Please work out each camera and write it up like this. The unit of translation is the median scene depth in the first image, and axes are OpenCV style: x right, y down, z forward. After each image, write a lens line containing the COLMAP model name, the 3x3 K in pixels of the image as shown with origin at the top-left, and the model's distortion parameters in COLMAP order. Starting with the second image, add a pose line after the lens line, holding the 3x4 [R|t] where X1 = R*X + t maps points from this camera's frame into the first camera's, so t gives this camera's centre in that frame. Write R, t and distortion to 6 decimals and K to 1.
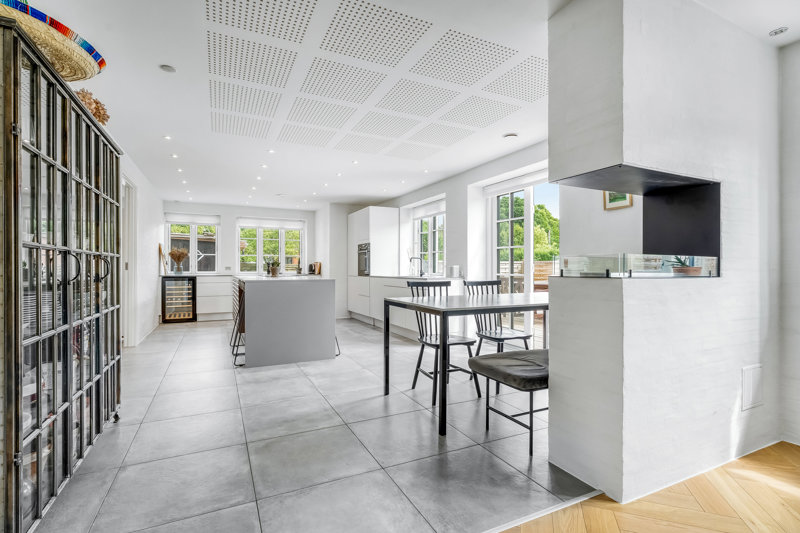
lens RADIAL K [[397.6, 0, 405.6], [0, 397.6, 270.2], [0, 0, 1]] dist [-0.004668, -0.001041]
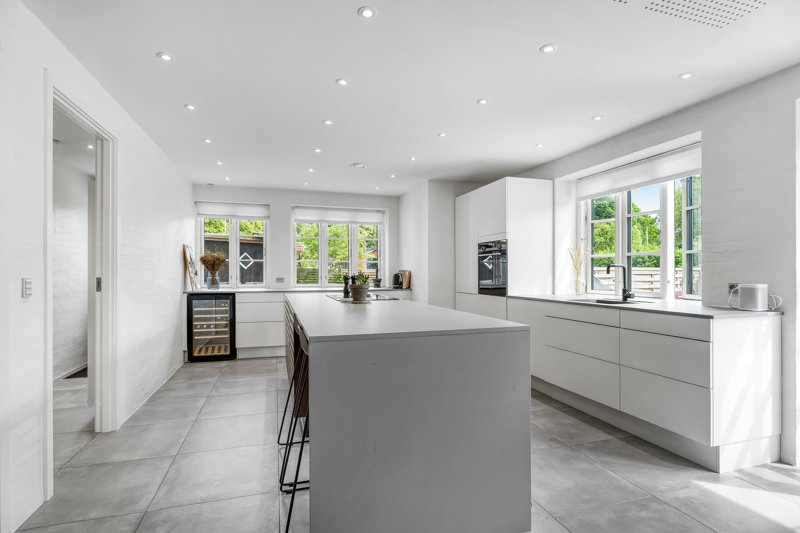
lens RADIAL K [[397.6, 0, 396.8], [0, 397.6, 280.8], [0, 0, 1]] dist [-0.004668, -0.001041]
pose [[0.988709, 0.001715, -0.149836, -0.162260], [0.001053, 0.999830, 0.018397, -0.018719], [0.149842, -0.018347, 0.988540, 0.394385]]
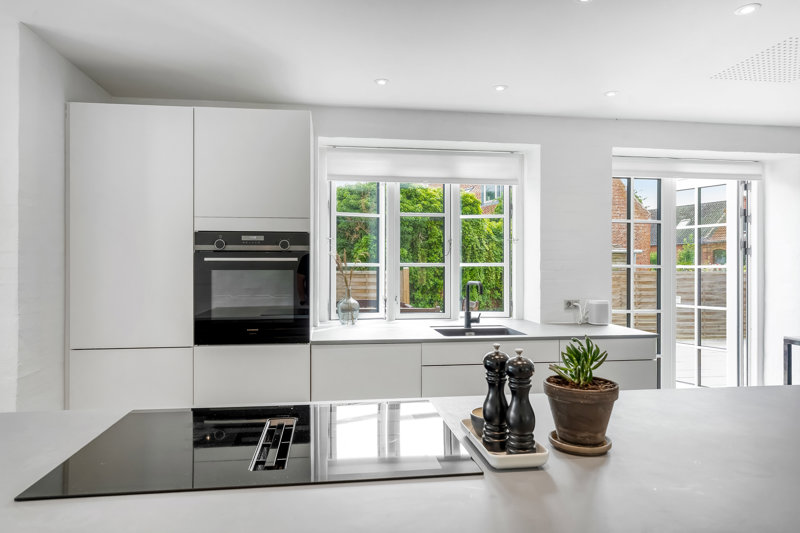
lens RADIAL K [[501.8, 0, 402.3], [0, 501.8, 265.9], [0, 0, 1]] dist [-0.011593, 0.008830]
pose [[0.306701, 0.001655, 0.951805, -0.429945], [0.001081, 0.999997, -0.002087, -0.042174], [-0.951805, 0.001668, 0.306698, 0.815149]]
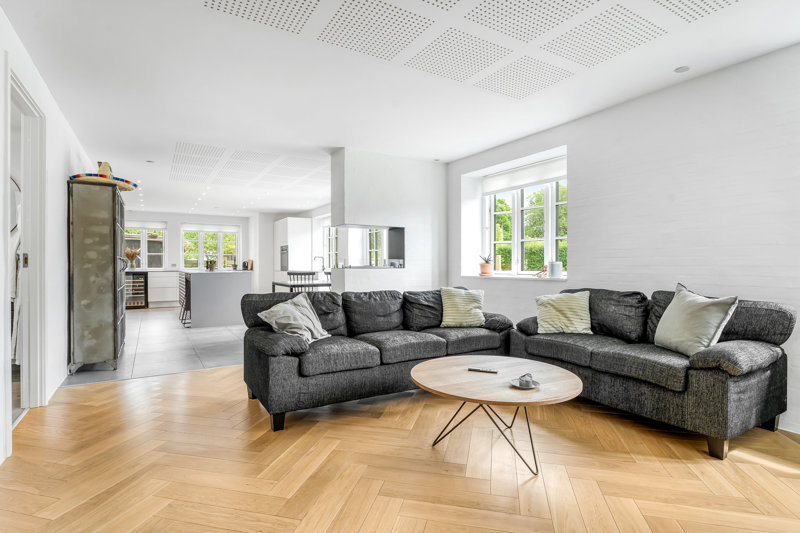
lens RADIAL K [[425.4, 0, 407.9], [0, 425.4, 269.4], [0, 0, 1]] dist [-0.010661, 0.000459]
pose [[0.994987, -0.003983, 0.099929, 0.159304], [0.003417, 0.999977, 0.005831, 0.003555], [-0.099950, -0.005460, 0.994977, -0.425027]]
